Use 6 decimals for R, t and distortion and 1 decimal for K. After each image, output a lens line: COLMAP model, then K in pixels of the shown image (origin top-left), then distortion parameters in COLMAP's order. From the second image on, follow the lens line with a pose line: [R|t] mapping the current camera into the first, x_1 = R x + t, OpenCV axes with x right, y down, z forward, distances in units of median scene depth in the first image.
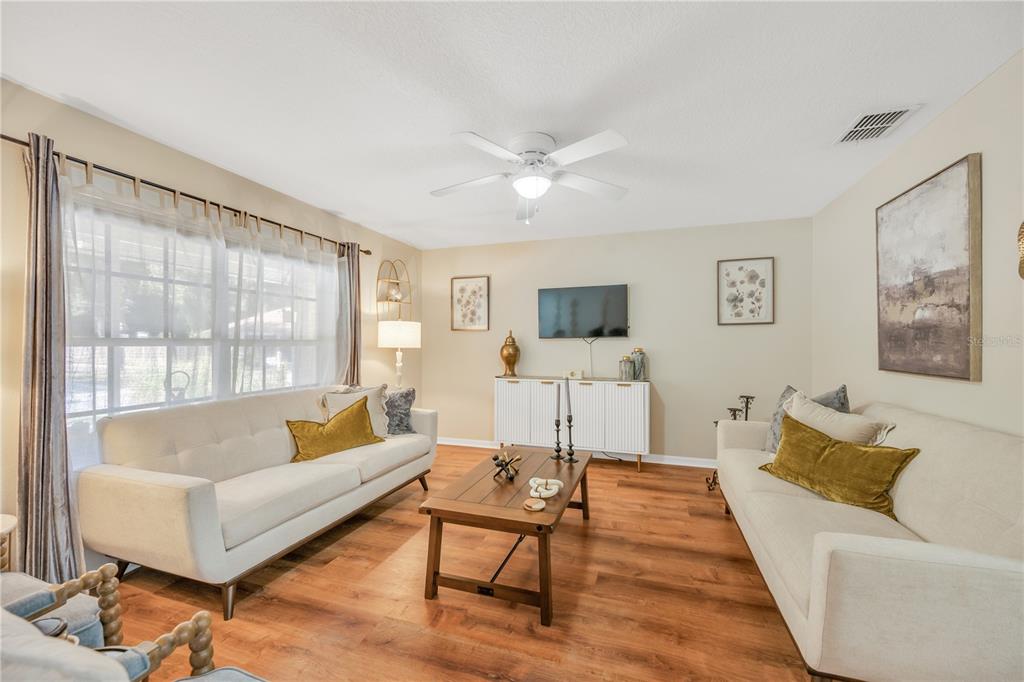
lens RADIAL K [[400.1, 0, 512.0], [0, 400.1, 341.0], [0, 0, 1]] dist [-0.003561, -0.000442]
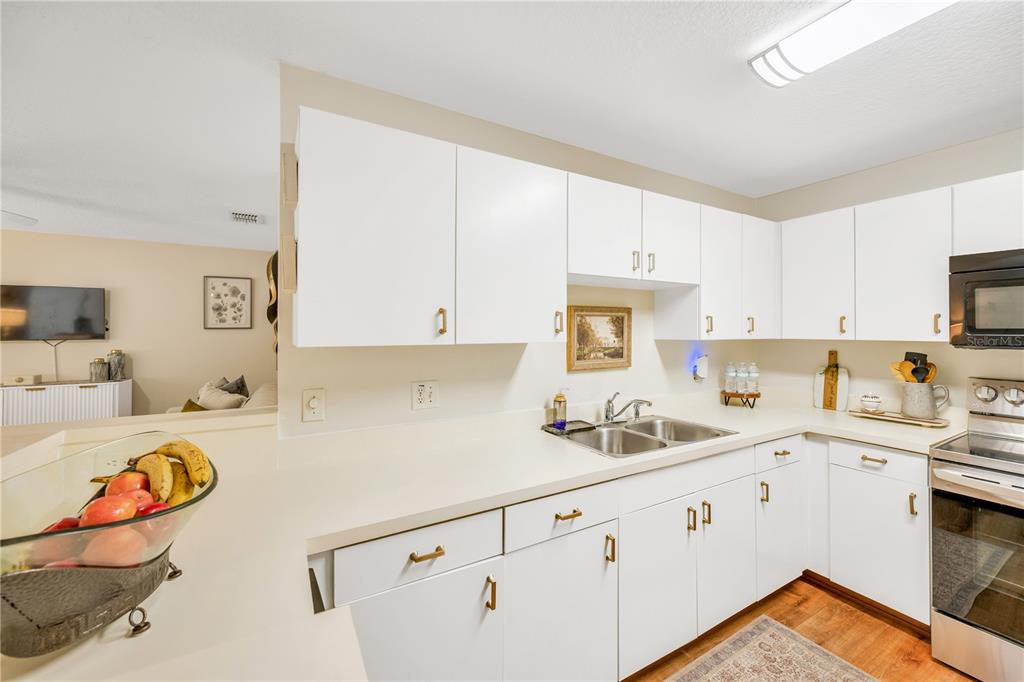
lens RADIAL K [[408.6, 0, 518.7], [0, 408.6, 327.6], [0, 0, 1]] dist [-0.002393, -0.000208]
pose [[0.659372, 0.005526, 0.751796, 0.341150], [-0.007413, 0.999972, -0.000849, -0.079404], [-0.751780, -0.005014, 0.659395, -0.841210]]
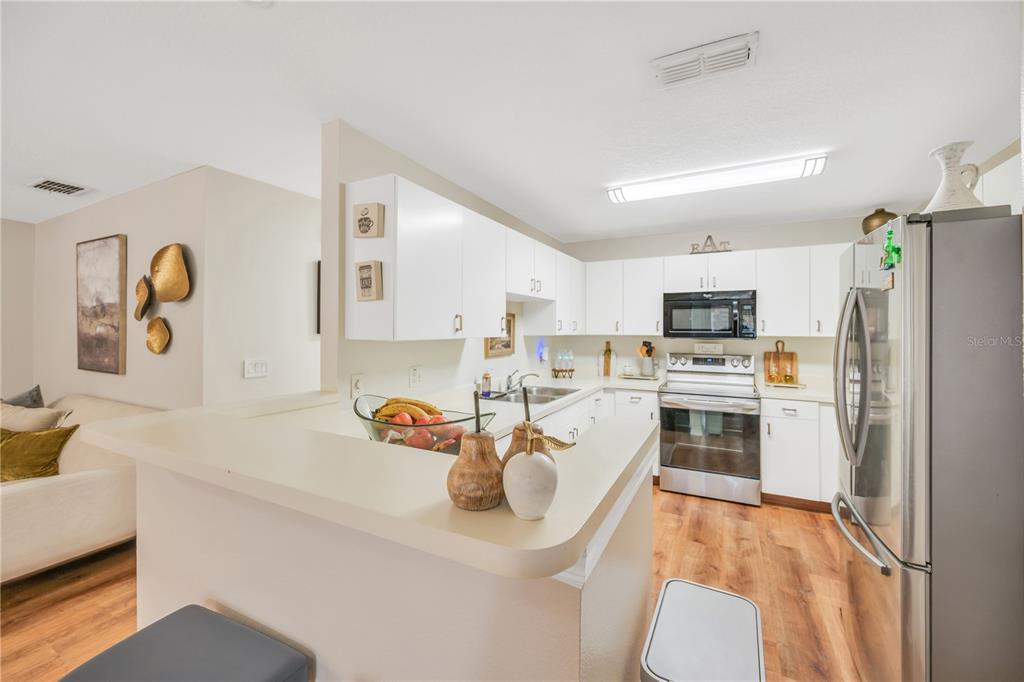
lens RADIAL K [[408.6, 0, 518.7], [0, 408.6, 327.6], [0, 0, 1]] dist [-0.002393, -0.000208]
pose [[0.147246, 0.003507, 0.989094, -0.177991], [-0.012079, 0.999926, -0.001747, -0.078906], [-0.989026, -0.011689, 0.147277, -0.622152]]
